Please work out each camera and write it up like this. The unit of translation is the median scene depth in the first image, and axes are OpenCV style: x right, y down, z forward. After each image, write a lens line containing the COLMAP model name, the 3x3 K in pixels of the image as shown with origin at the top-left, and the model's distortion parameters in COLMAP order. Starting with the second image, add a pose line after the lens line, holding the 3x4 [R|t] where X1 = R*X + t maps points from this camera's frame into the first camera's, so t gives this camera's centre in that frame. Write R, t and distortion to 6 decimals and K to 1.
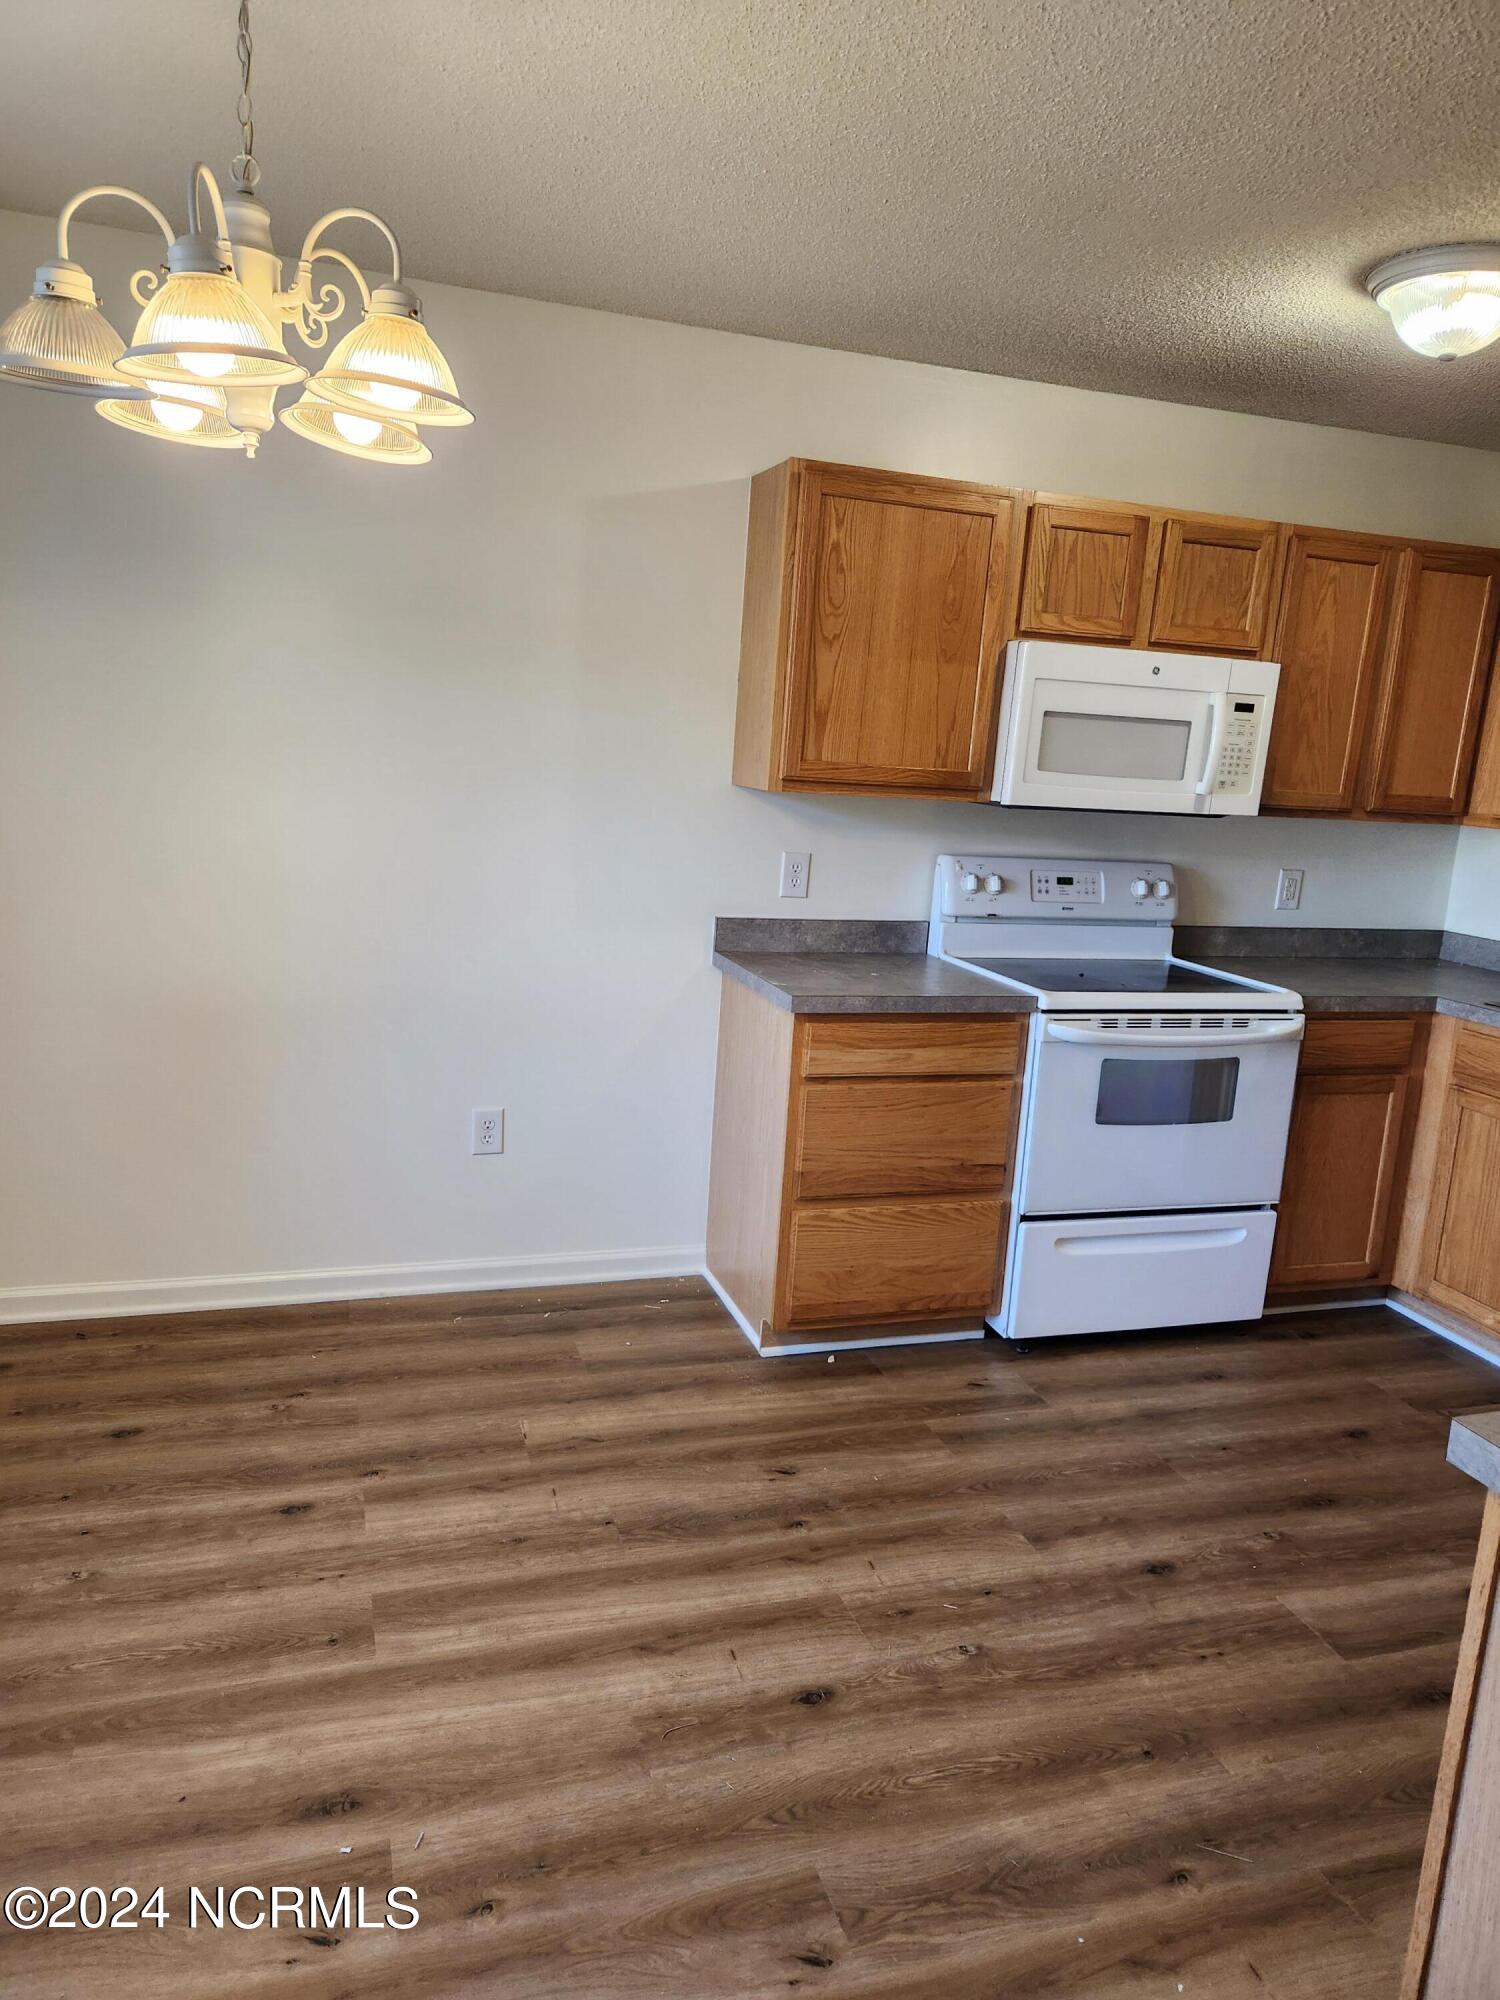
lens RADIAL K [[1337.0, 0, 750.0], [0, 1337.0, 1000.0], [0, 0, 1]] dist [0.078034, -0.050311]
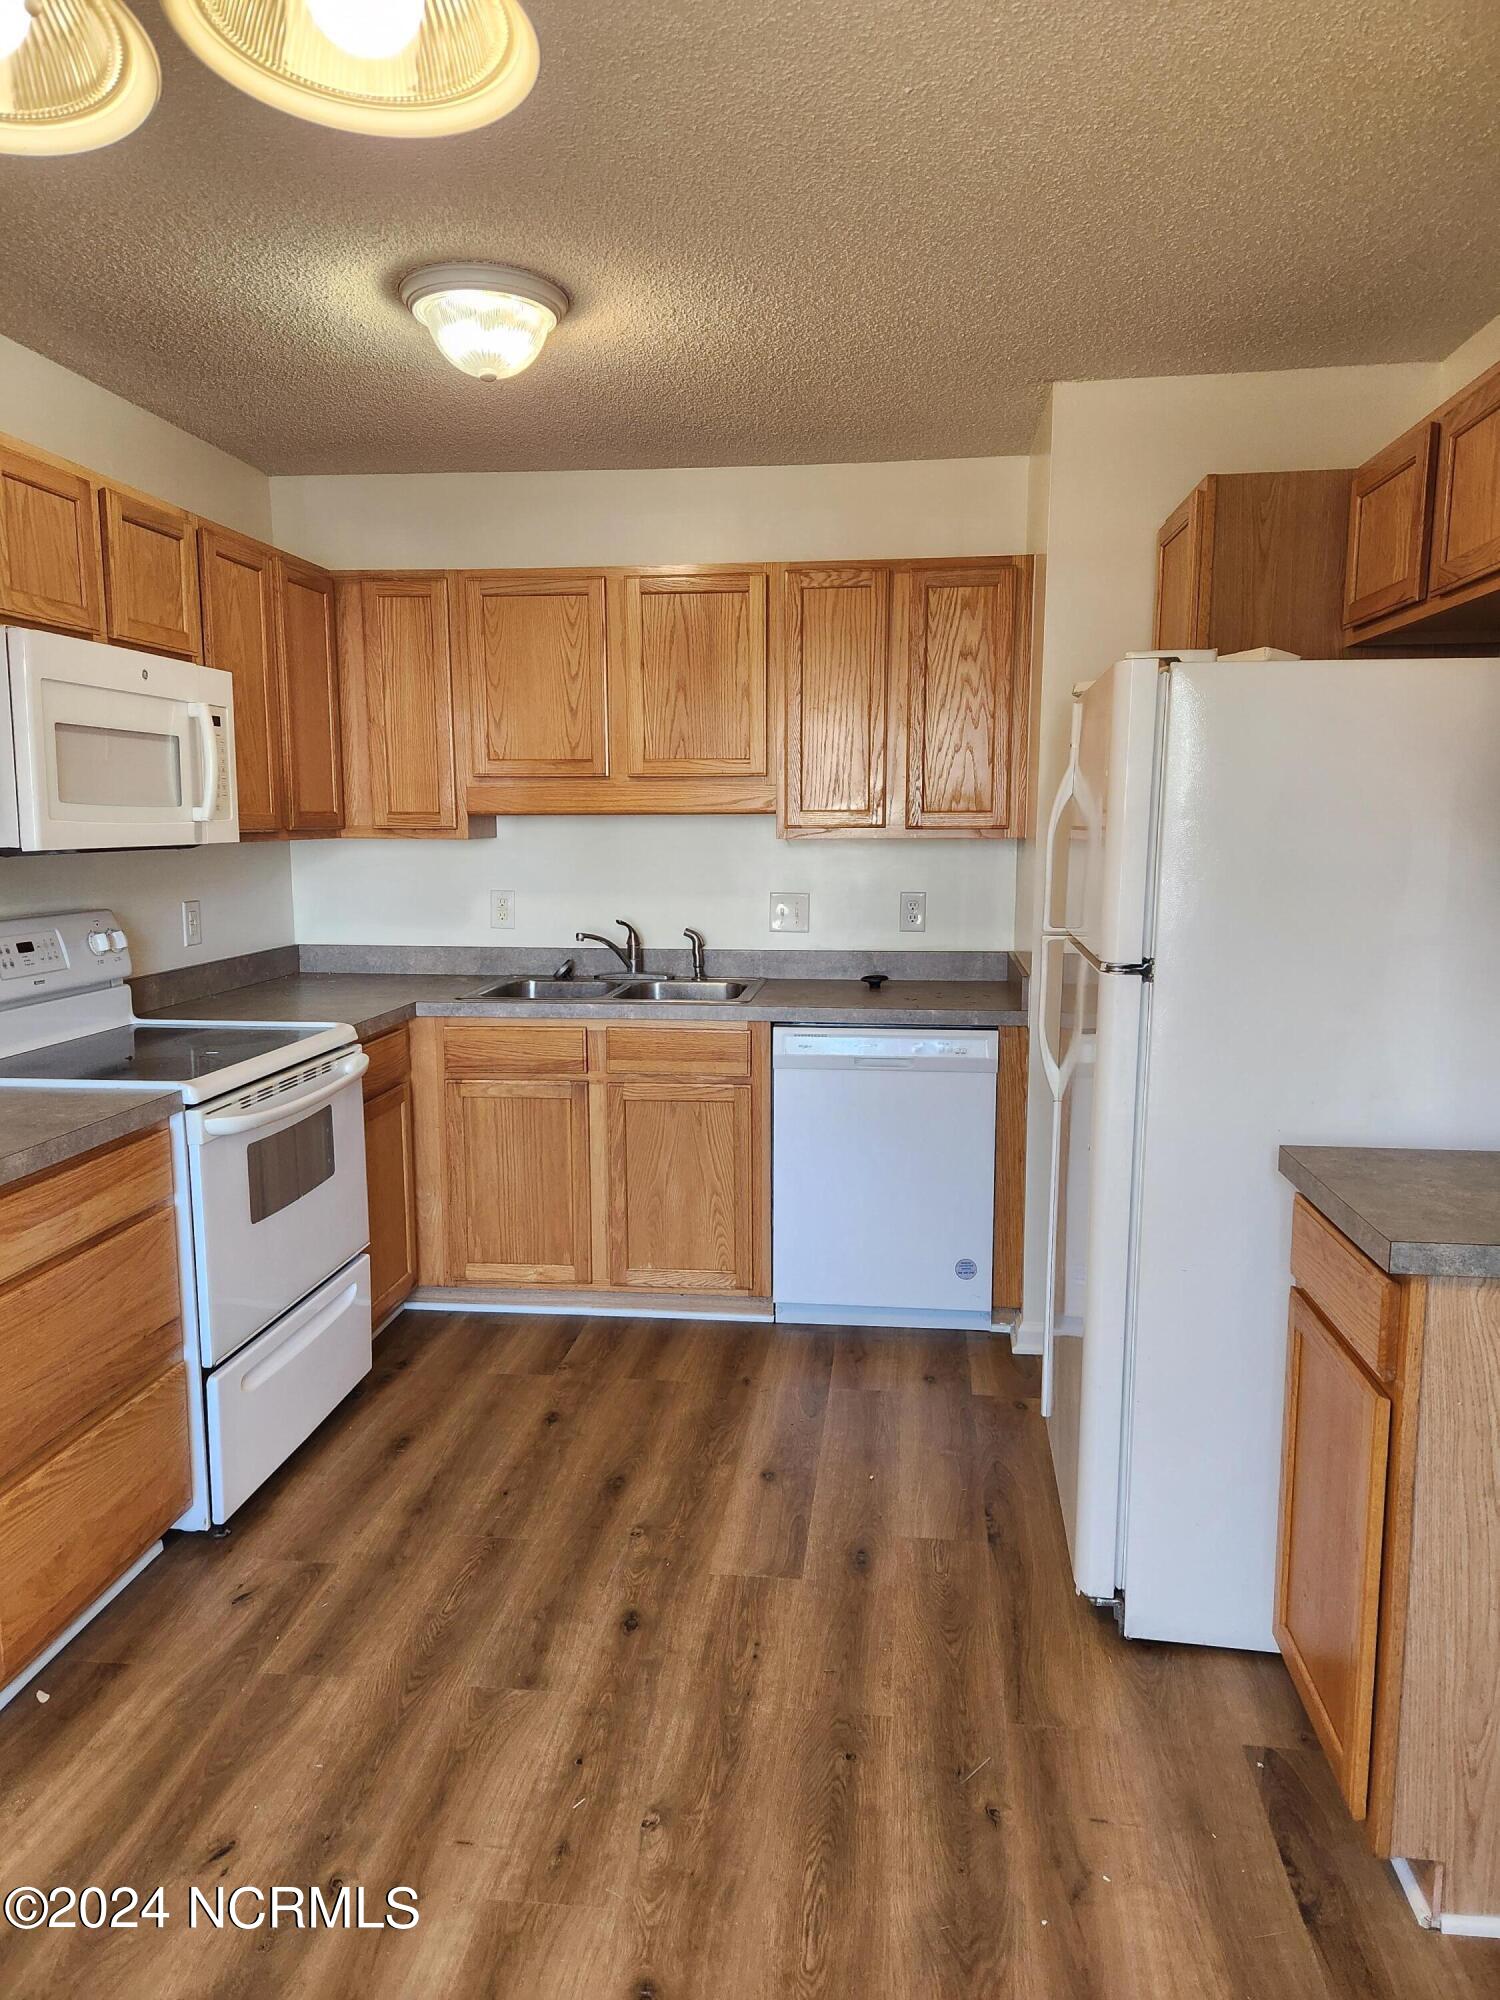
lens RADIAL K [[1341.4, 0, 747.8], [0, 1341.4, 1017.1], [0, 0, 1]] dist [0.071136, -0.051721]
pose [[0.420596, -0.200715, 0.884767, -0.339280], [0.201950, 0.971466, 0.124381, -0.076485], [-0.884486, 0.126365, 0.449129, 0.358548]]
